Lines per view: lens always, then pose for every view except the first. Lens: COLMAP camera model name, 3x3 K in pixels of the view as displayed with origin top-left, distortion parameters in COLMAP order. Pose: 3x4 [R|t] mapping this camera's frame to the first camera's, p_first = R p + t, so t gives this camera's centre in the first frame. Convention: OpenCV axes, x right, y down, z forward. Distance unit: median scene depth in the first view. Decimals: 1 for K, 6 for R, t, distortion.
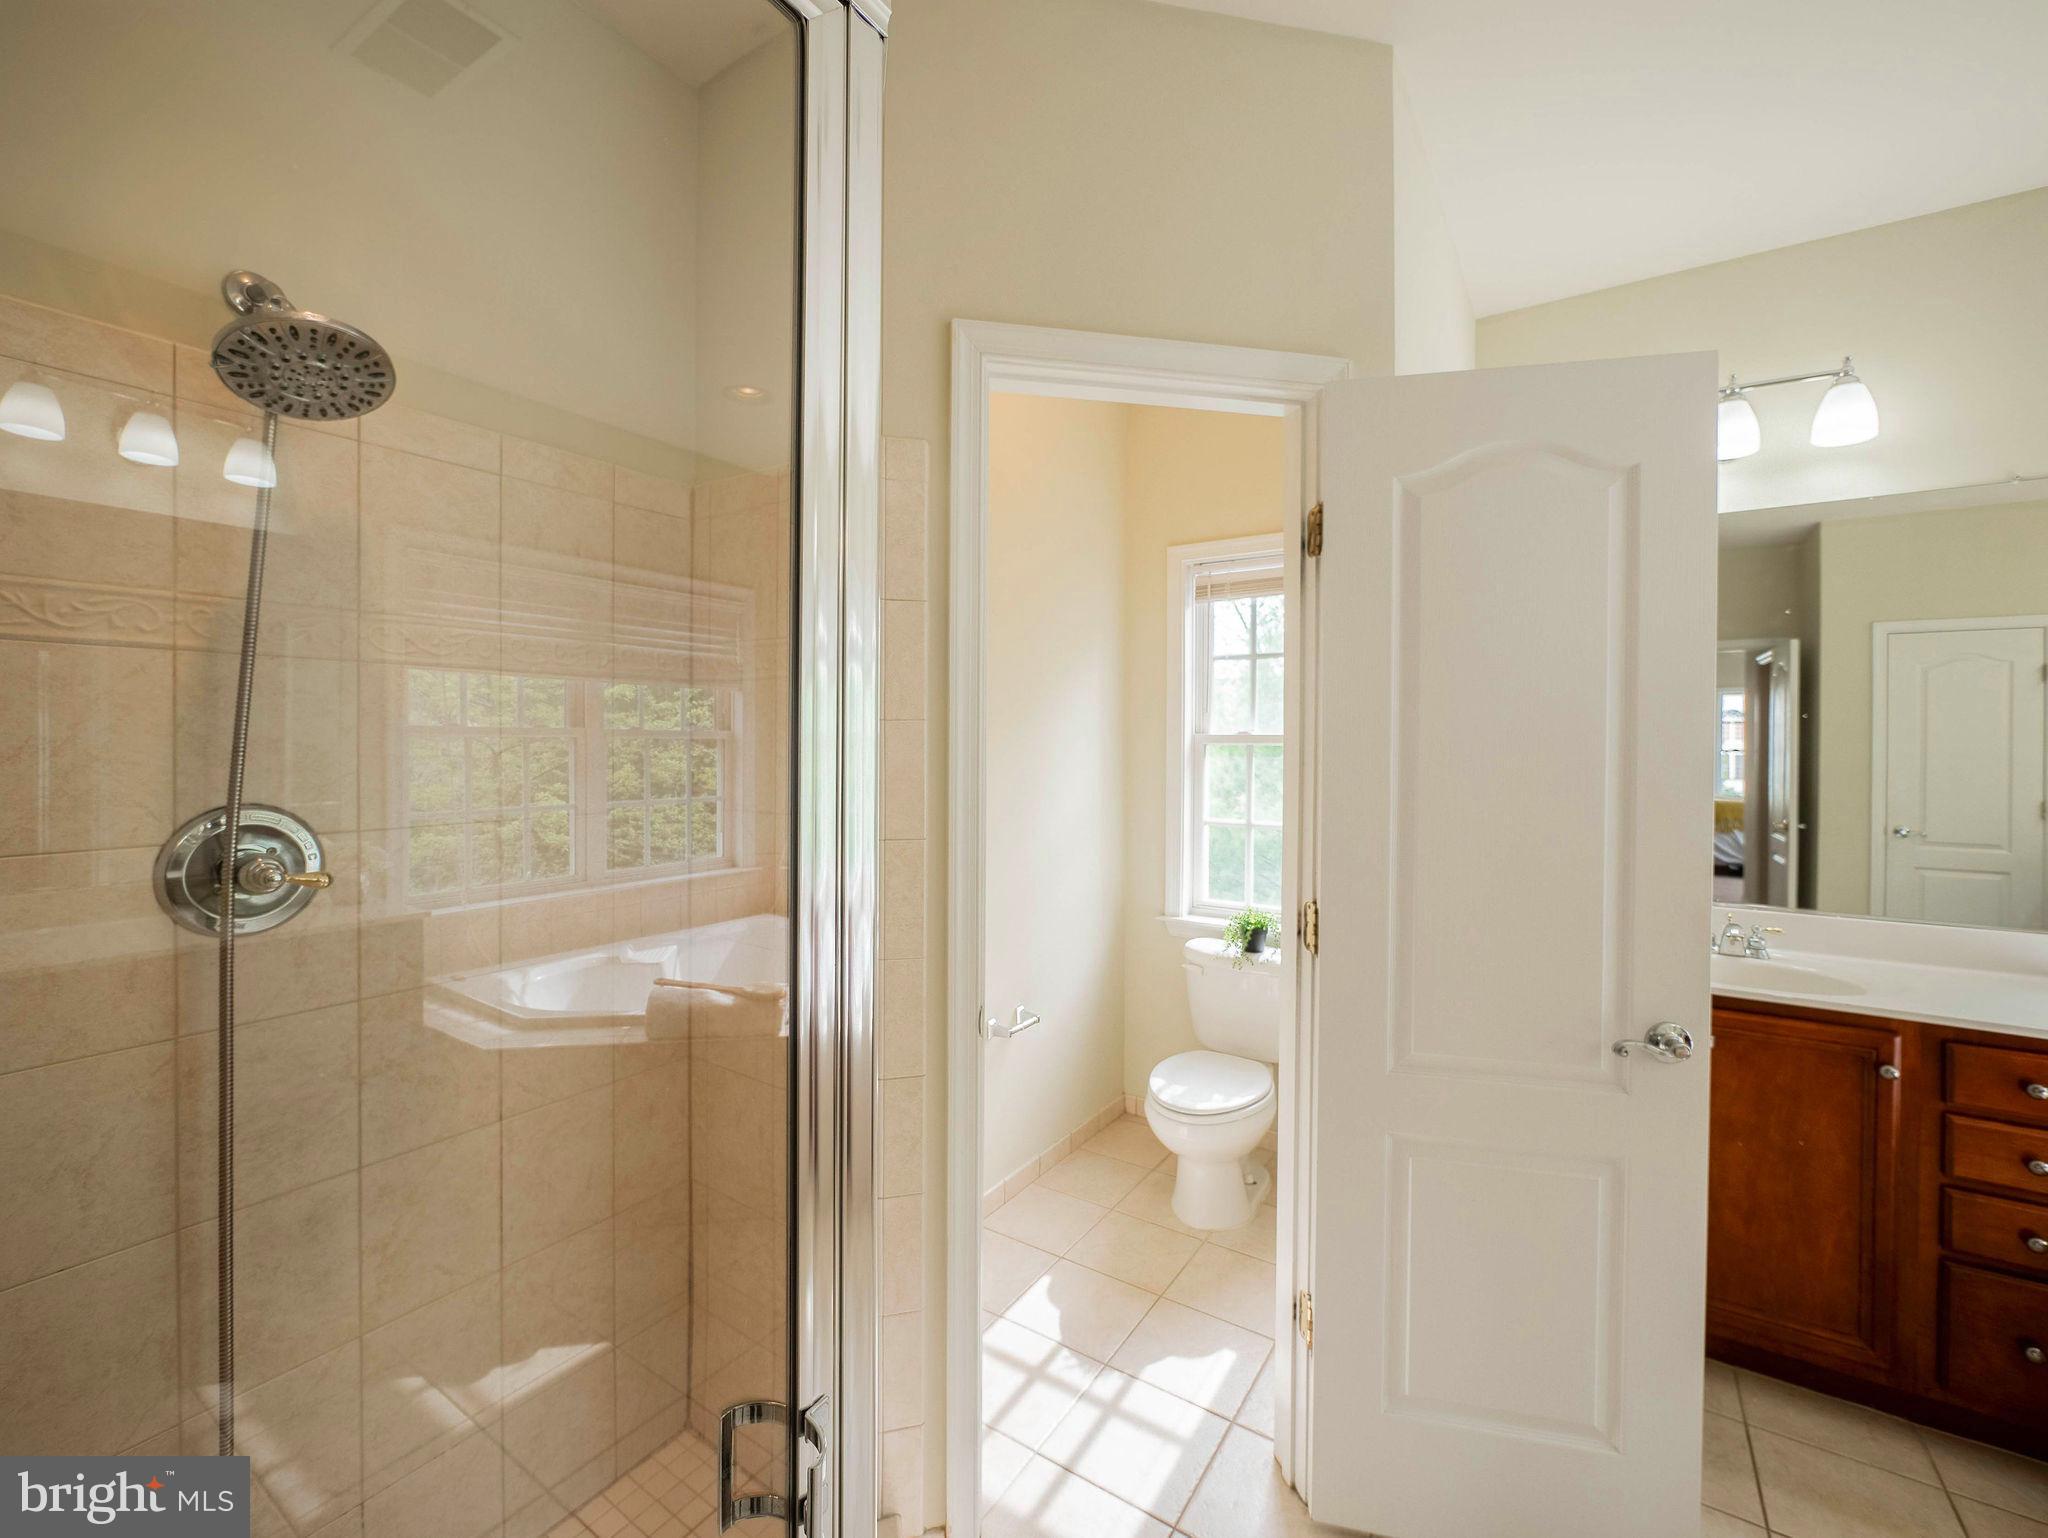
lens RADIAL K [[872.2, 0, 1027.5], [0, 872.2, 755.5], [0, 0, 1]] dist [-0.009046, 0.001938]
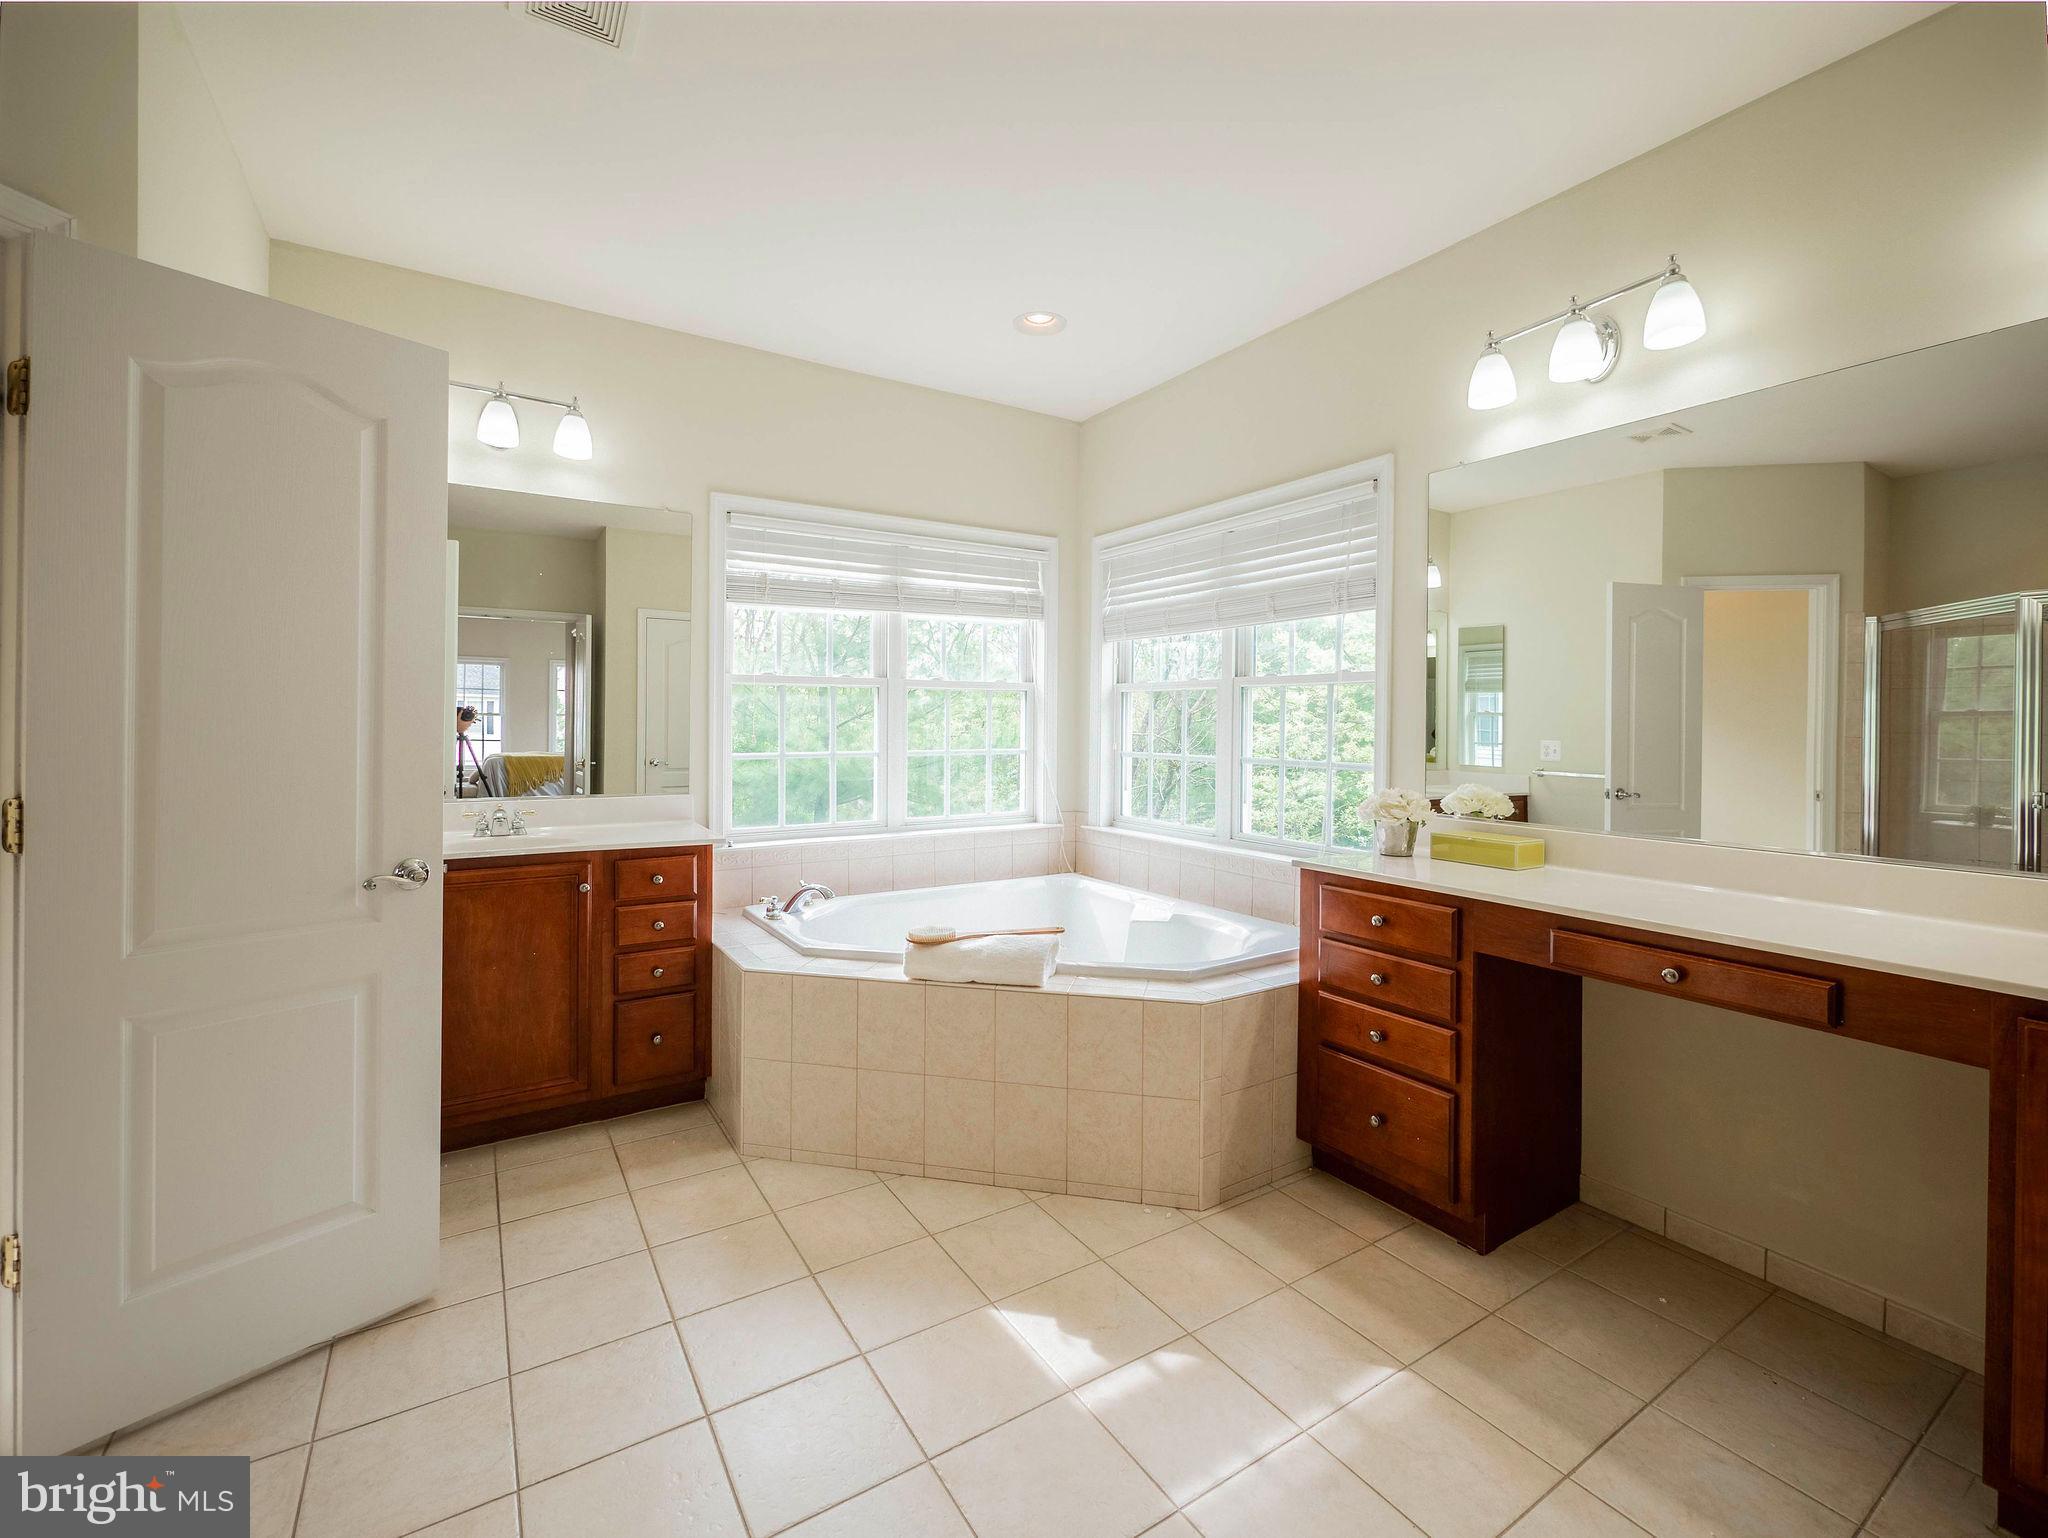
lens RADIAL K [[872.2, 0, 1011.7], [0, 872.2, 720.2], [0, 0, 1]] dist [-0.009046, 0.001938]
pose [[0.410271, -0.001591, 0.911962, -0.059610], [0.006667, 0.999977, -0.001254, 0.089483], [-0.911939, 0.006595, 0.410272, -0.281964]]
